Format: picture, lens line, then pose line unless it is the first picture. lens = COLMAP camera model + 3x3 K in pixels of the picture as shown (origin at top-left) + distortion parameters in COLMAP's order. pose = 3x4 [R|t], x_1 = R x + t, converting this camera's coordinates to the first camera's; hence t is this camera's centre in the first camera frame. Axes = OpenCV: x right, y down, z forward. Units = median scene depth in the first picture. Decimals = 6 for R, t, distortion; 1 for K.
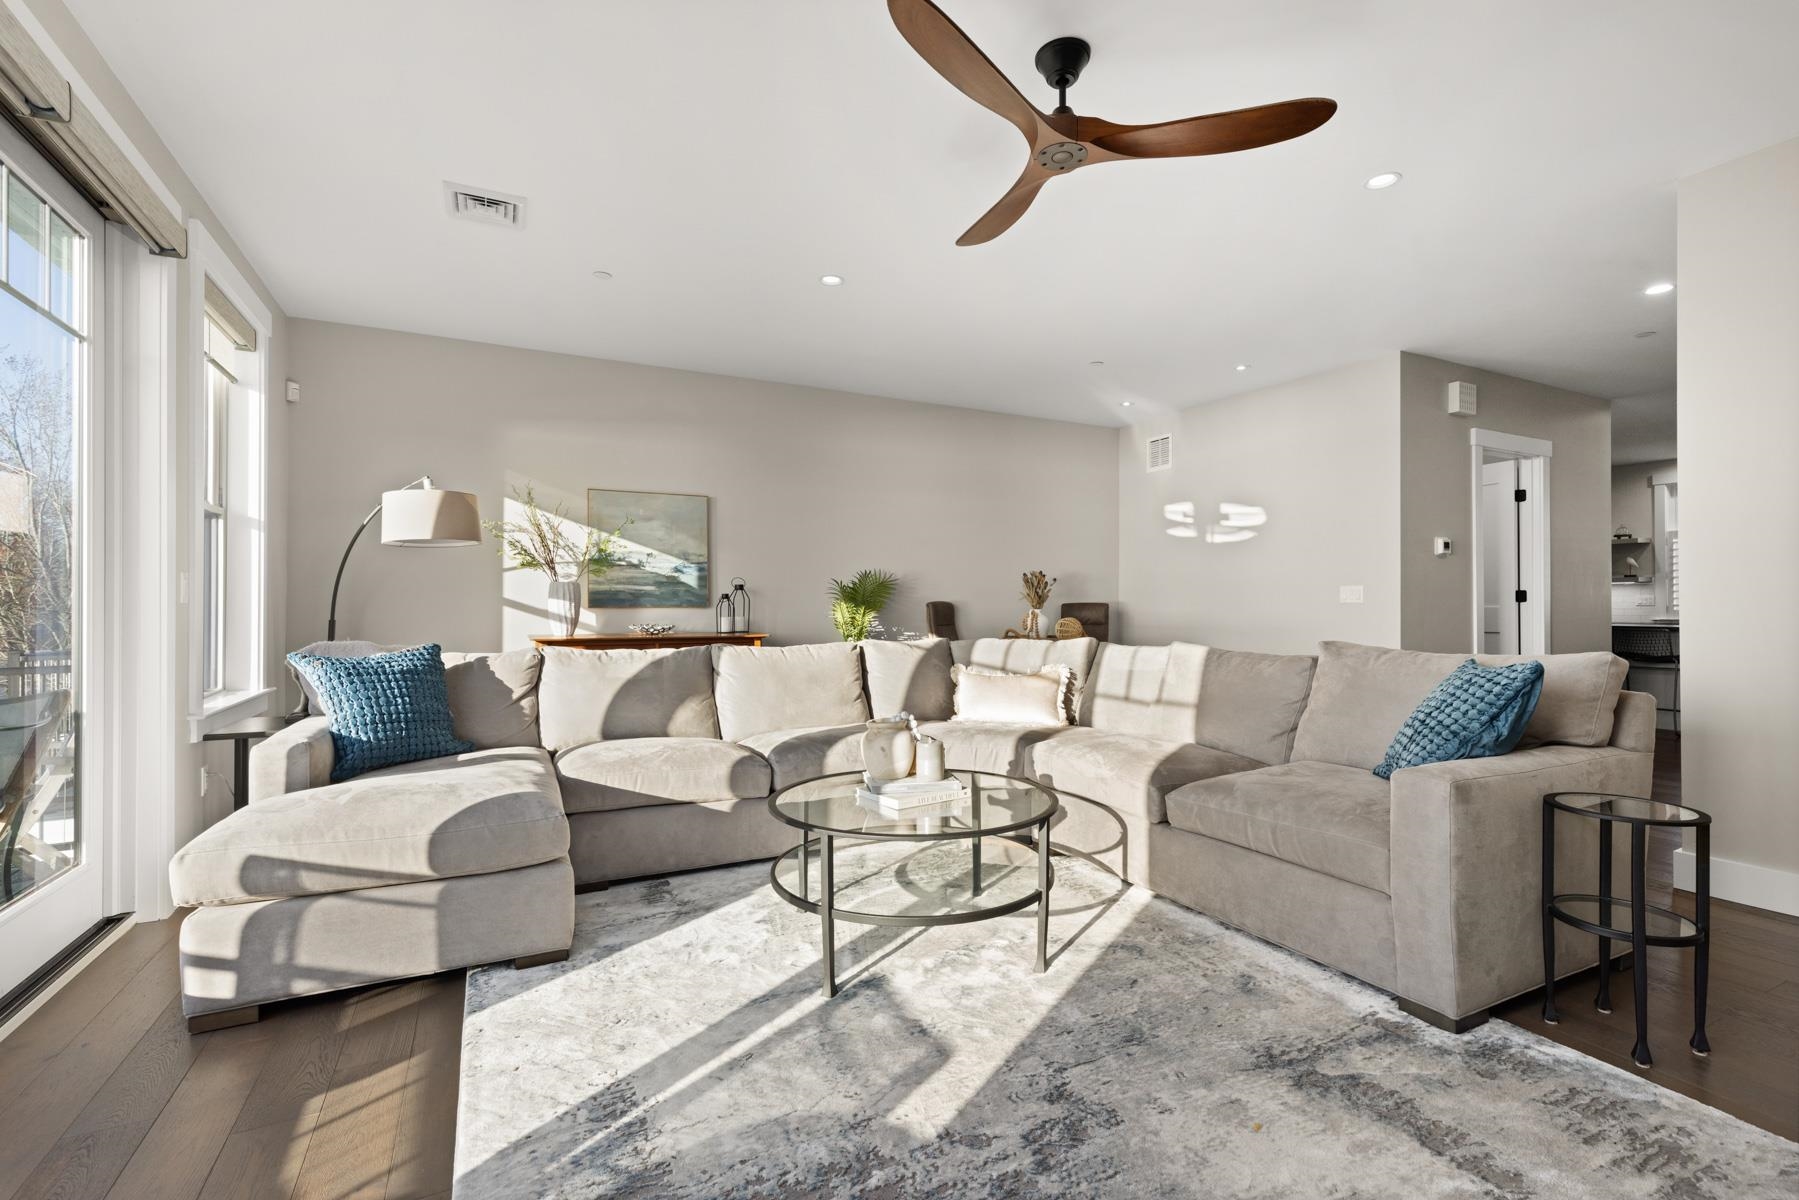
lens RADIAL K [[798.6, 0, 902.1], [0, 798.6, 592.3], [0, 0, 1]] dist [0.004737, -0.000109]
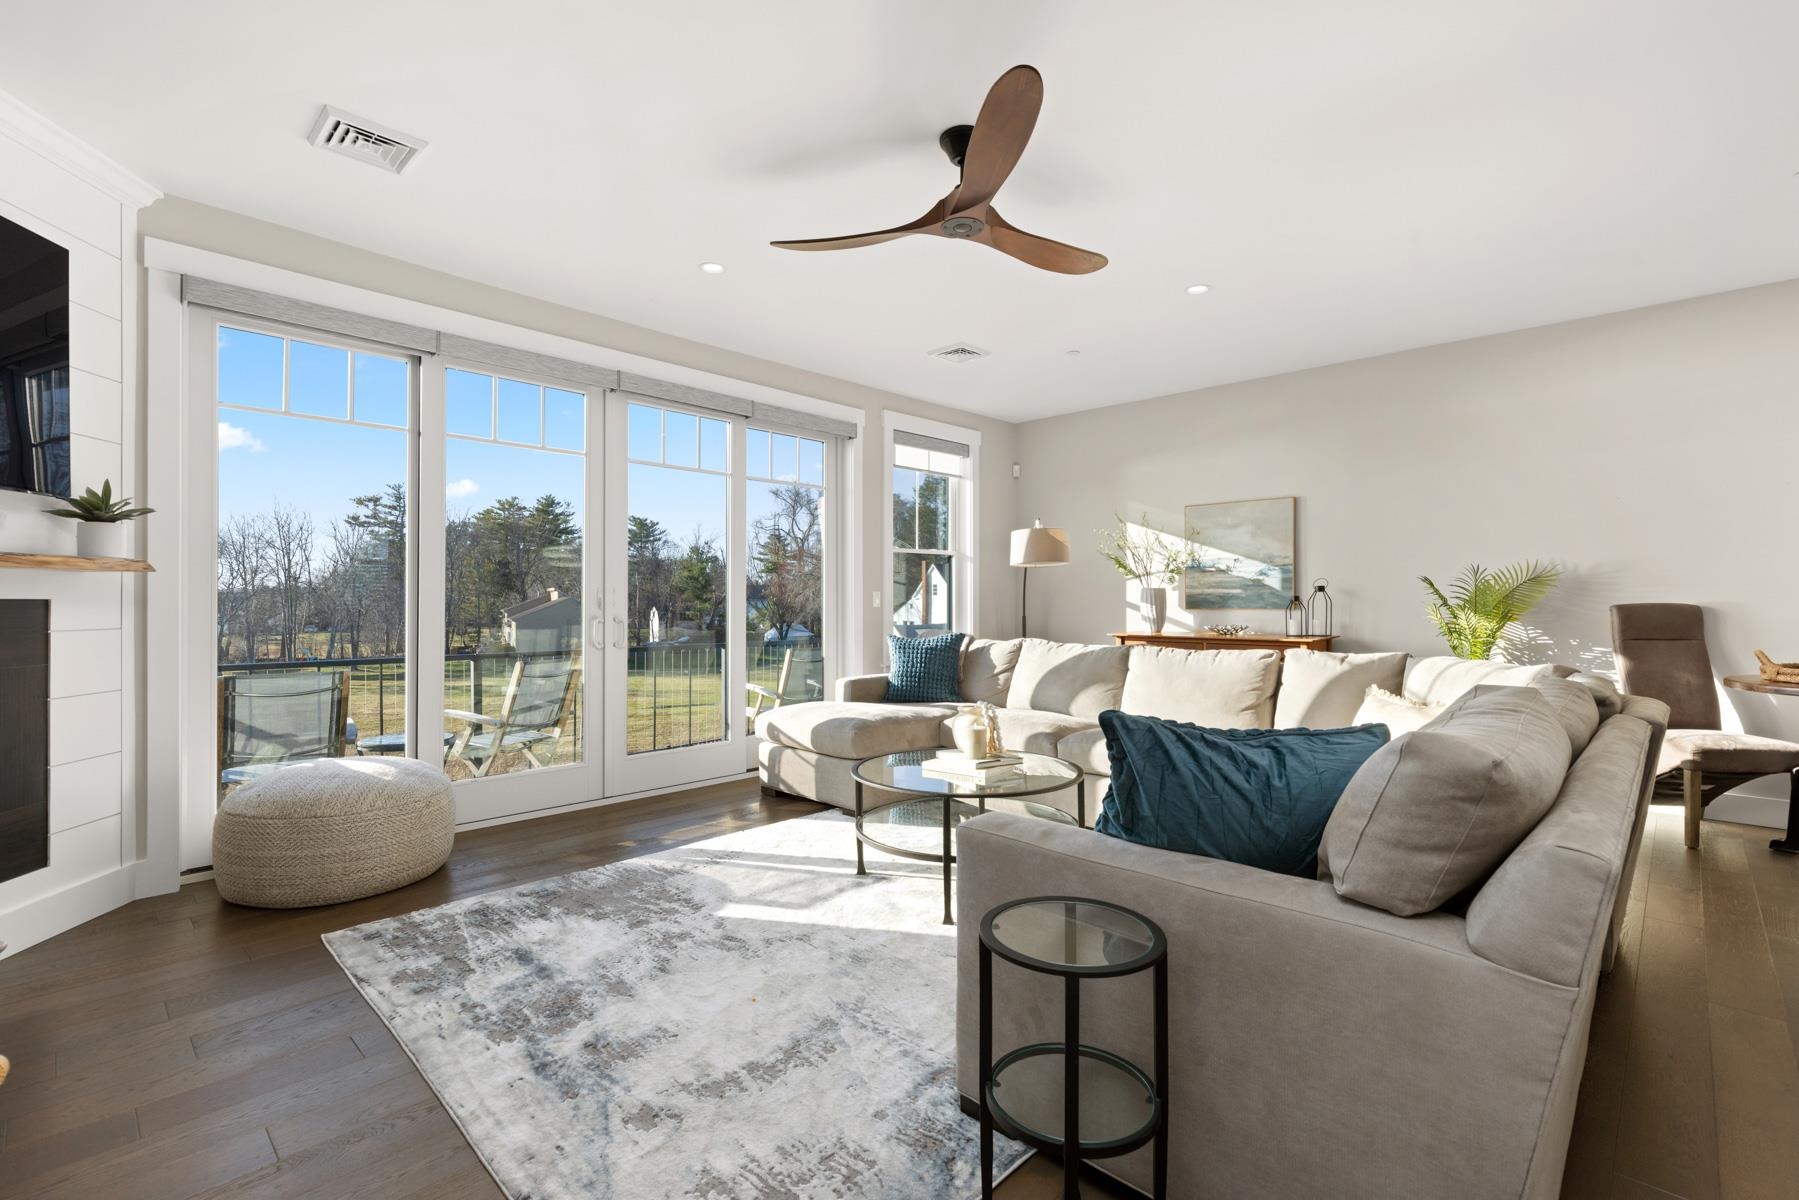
lens RADIAL K [[821.6, 0, 964.9], [0, 821.6, 601.1], [0, 0, 1]] dist [0.001876, -0.000210]
pose [[0.362348, -0.001352, -0.932042, 0.616891], [0.018059, 0.999821, 0.005571, -0.005040], [0.931868, -0.018850, 0.362308, 0.275603]]
